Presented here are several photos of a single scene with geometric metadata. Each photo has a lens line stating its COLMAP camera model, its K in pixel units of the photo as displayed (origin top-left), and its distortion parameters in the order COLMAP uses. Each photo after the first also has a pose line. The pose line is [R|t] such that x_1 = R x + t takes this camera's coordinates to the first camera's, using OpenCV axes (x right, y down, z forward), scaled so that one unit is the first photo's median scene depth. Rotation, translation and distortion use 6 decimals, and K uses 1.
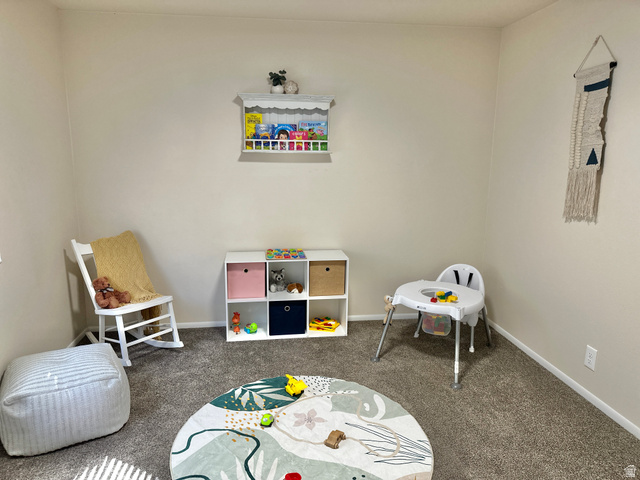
lens RADIAL K [[448.3, 0, 318.6], [0, 448.3, 237.5], [0, 0, 1]] dist [0.022844, -0.004926]
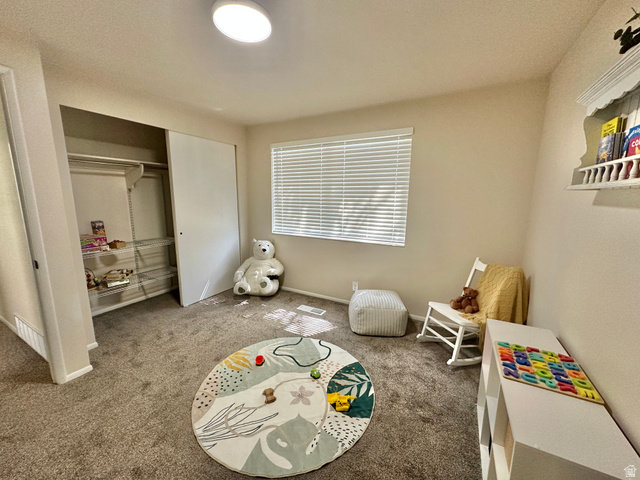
lens RADIAL K [[259.3, 0, 315.2], [0, 259.3, 241.4], [0, 0, 1]] dist [0.000376, -0.000024]
pose [[-0.605661, 0.124237, -0.785964, 0.472777], [-0.162304, 0.947683, 0.274871, -0.220556], [0.778994, 0.294044, -0.553810, 1.288289]]
